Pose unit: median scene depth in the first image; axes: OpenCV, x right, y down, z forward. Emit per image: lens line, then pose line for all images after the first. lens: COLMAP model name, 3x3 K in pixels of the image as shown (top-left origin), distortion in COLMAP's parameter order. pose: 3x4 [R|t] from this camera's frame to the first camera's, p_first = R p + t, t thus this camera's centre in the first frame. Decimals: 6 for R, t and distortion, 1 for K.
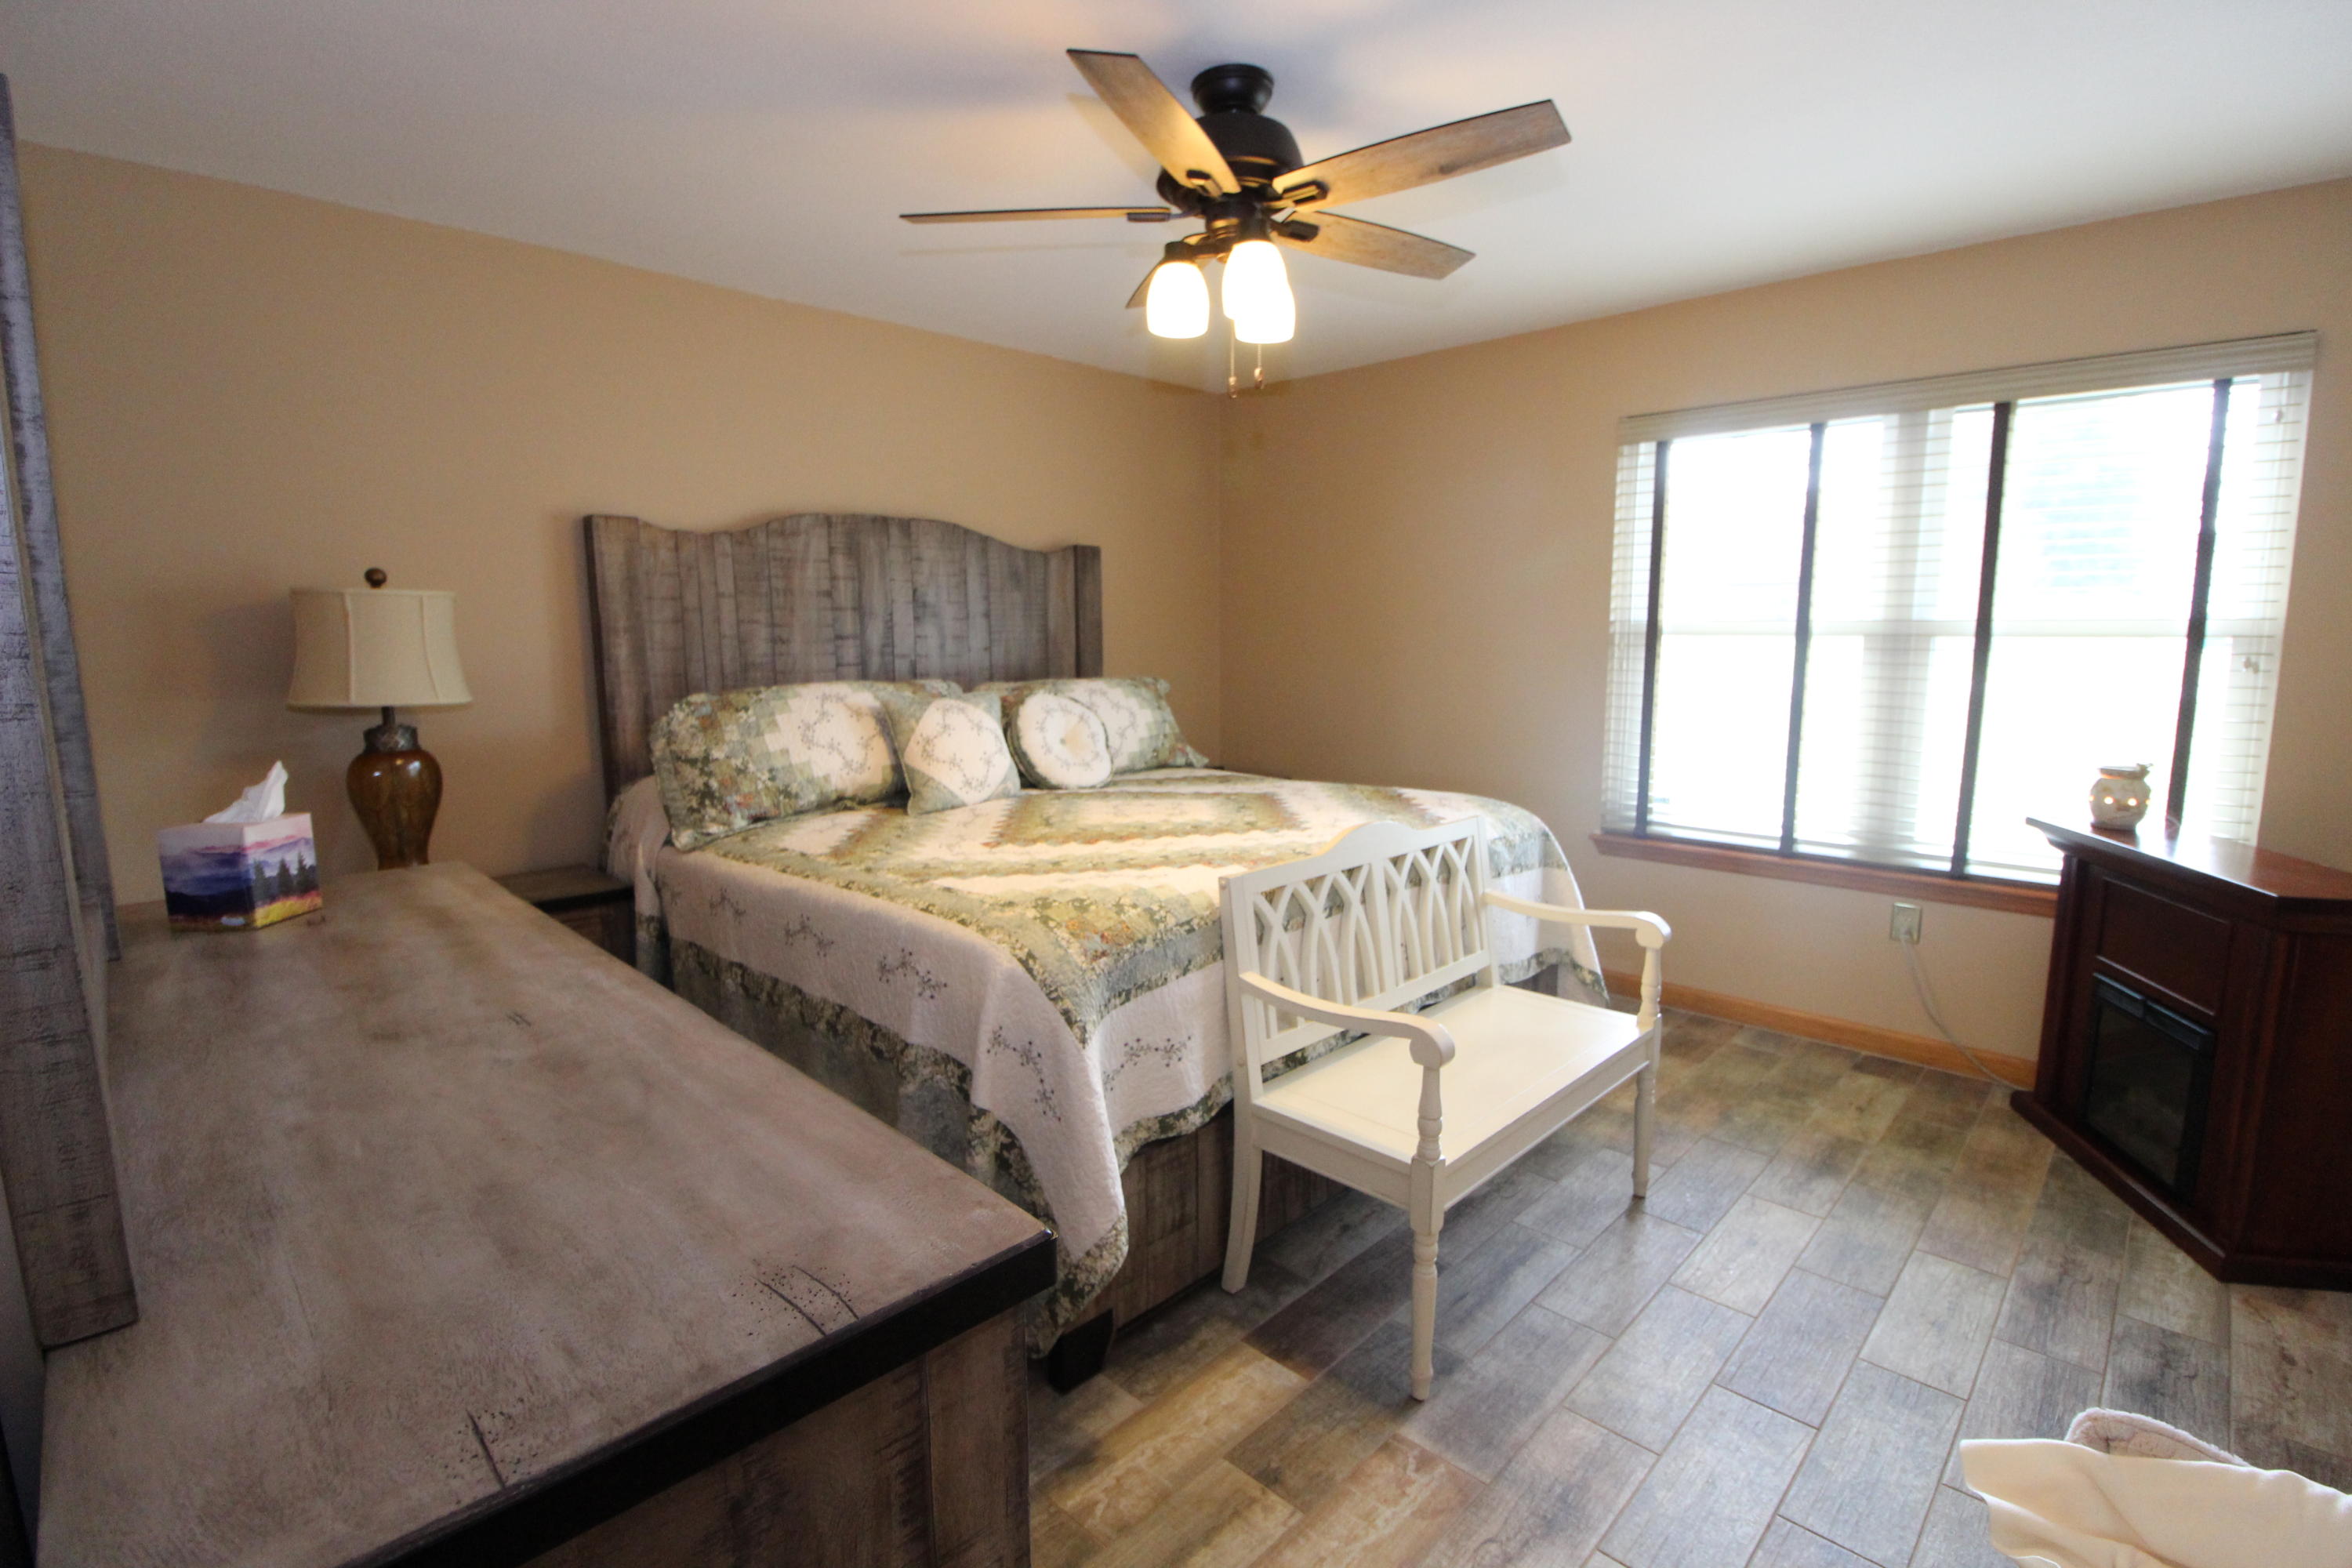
lens RADIAL K [[1073.0, 0, 1186.2], [0, 1073.0, 784.4], [0, 0, 1]] dist [0.000188, -0.000316]
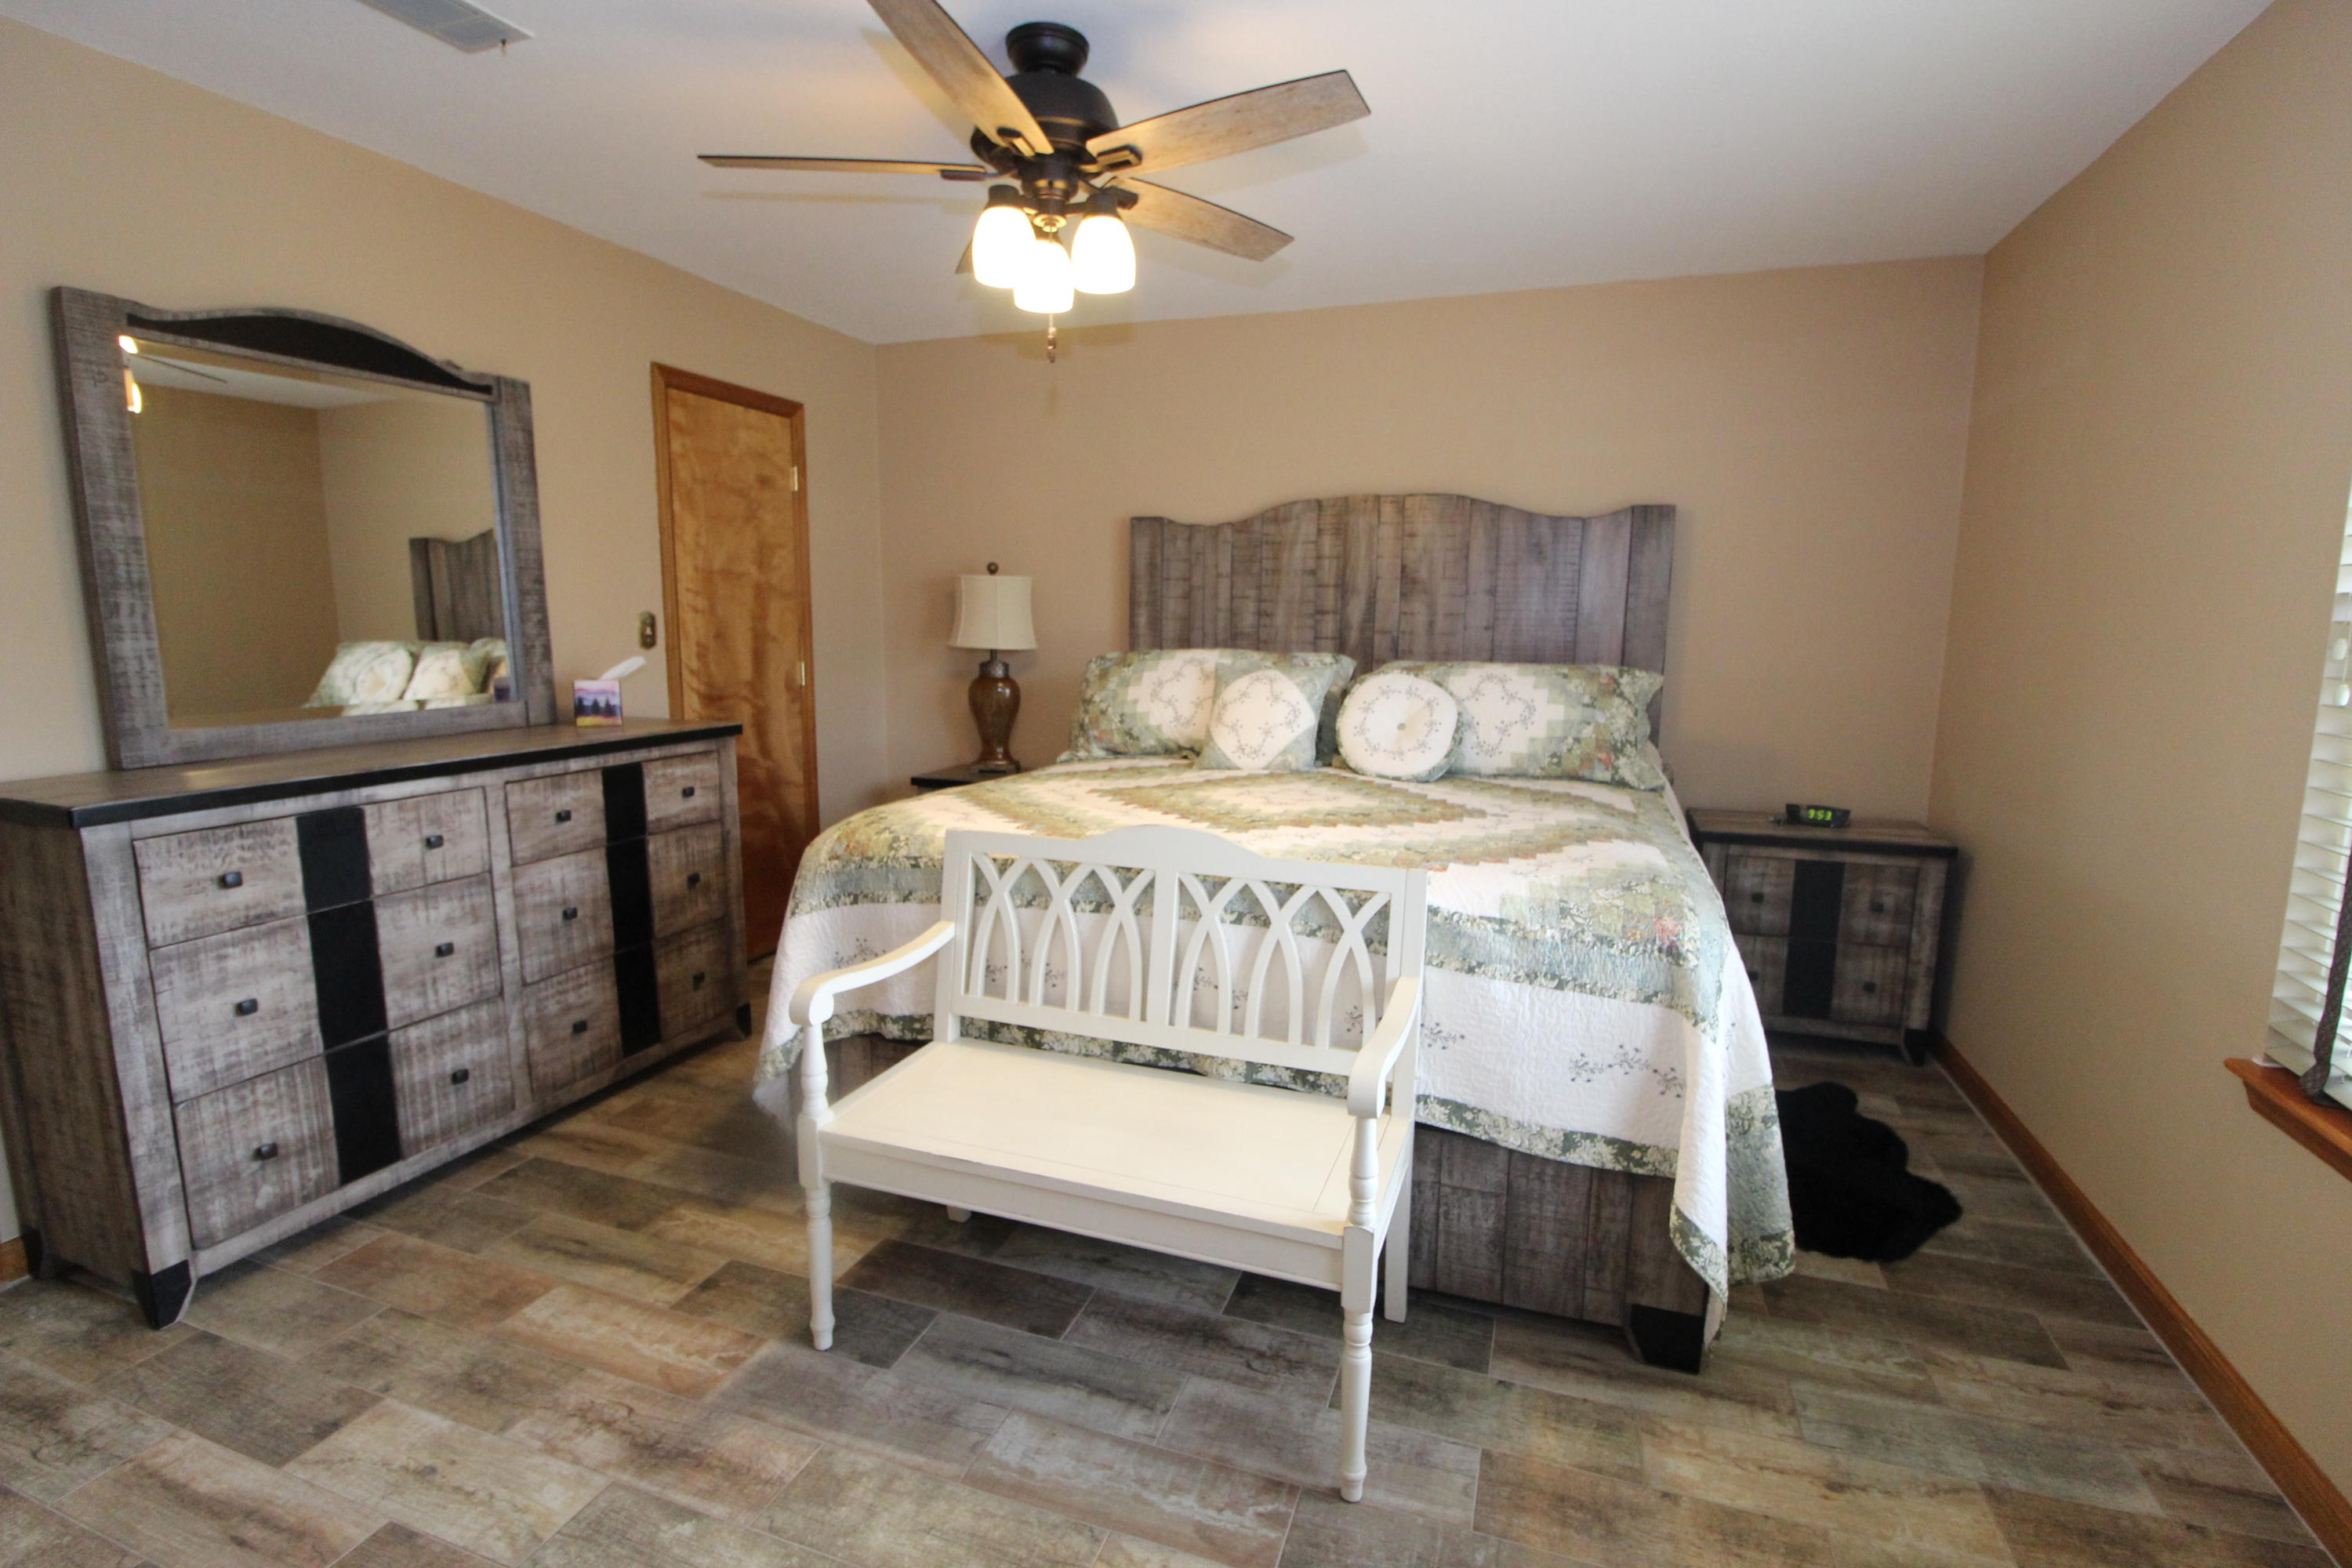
lens RADIAL K [[1073.0, 0, 1185.3], [0, 1073.0, 778.8], [0, 0, 1]] dist [0.000188, -0.000316]
pose [[0.424182, 0.146431, -0.893660, 0.642408], [-0.141854, 0.985402, 0.094131, -0.056652], [0.894398, 0.086841, 0.438761, 0.437718]]
